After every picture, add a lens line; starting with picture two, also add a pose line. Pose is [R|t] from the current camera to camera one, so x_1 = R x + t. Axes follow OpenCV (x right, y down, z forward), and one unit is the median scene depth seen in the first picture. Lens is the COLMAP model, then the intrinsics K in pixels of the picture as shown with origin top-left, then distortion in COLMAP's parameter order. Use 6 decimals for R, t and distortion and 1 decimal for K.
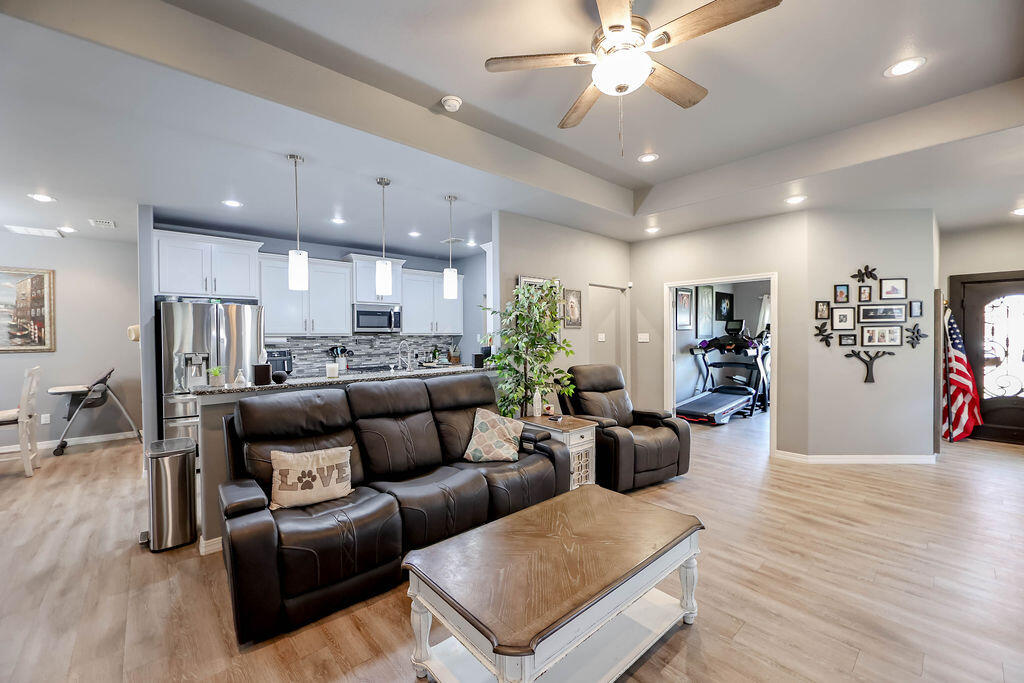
lens RADIAL K [[410.4, 0, 509.3], [0, 410.4, 341.1], [0, 0, 1]] dist [-0.010348, 0.000696]
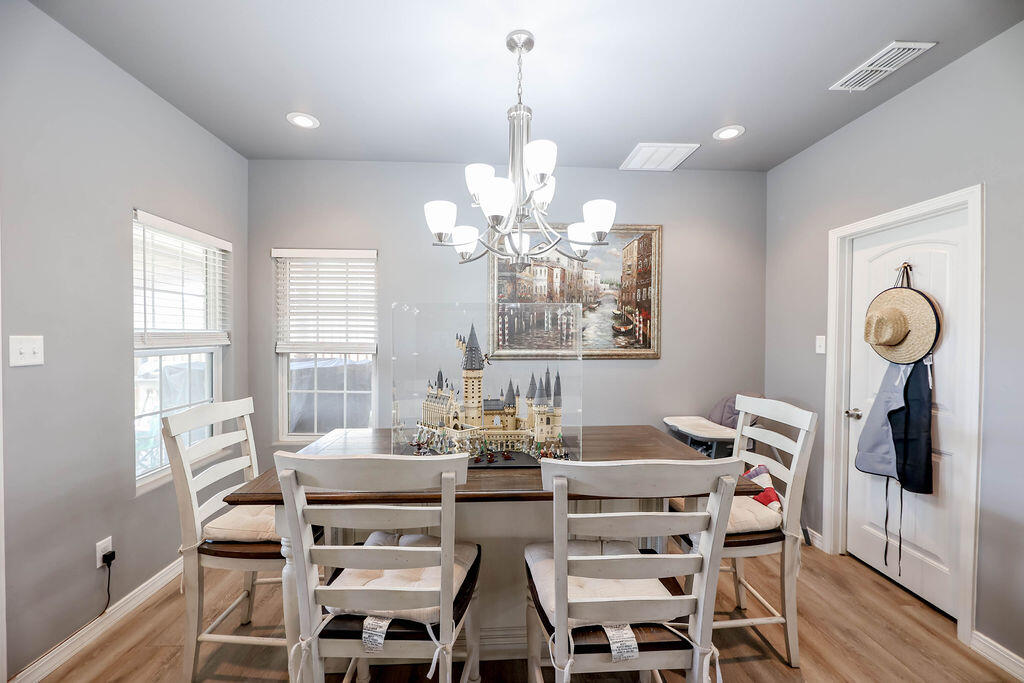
lens RADIAL K [[410.4, 0, 515.7], [0, 410.4, 339.6], [0, 0, 1]] dist [-0.010348, 0.000696]
pose [[0.779614, 0.016050, -0.626054, -1.101600], [-0.018032, 0.999832, 0.003178, -0.001105], [0.626000, 0.008811, 0.779773, 0.466938]]
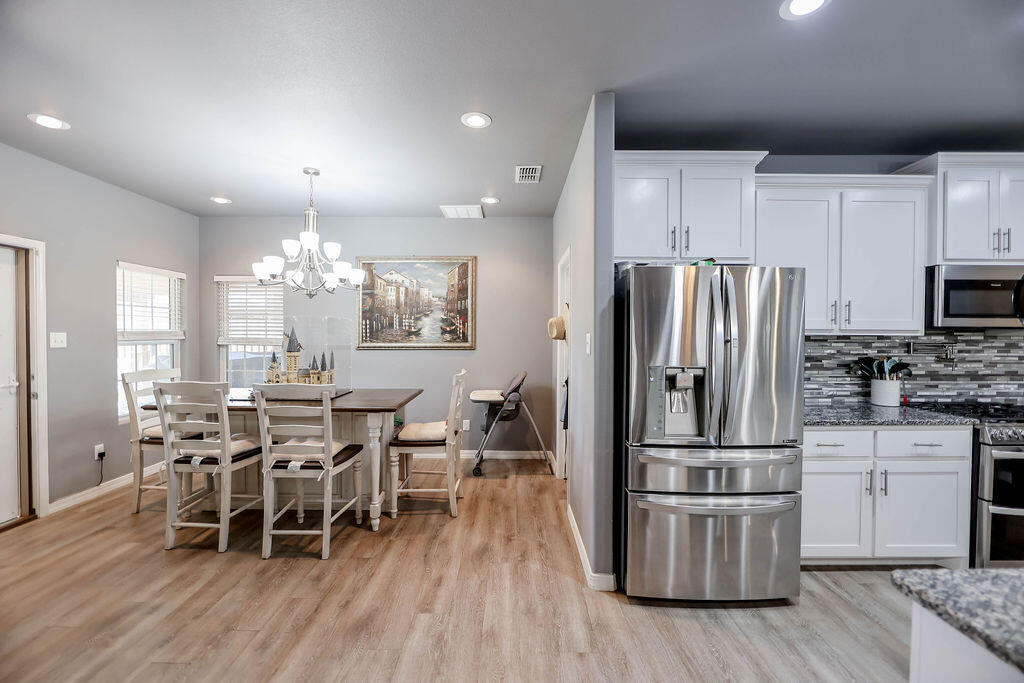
lens RADIAL K [[410.4, 0, 508.7], [0, 410.4, 339.8], [0, 0, 1]] dist [-0.010348, 0.000696]
pose [[0.743403, 0.018678, -0.668583, -0.578797], [-0.018826, 0.999798, 0.006999, -0.003129], [0.668579, 0.007384, 0.743605, 0.475079]]
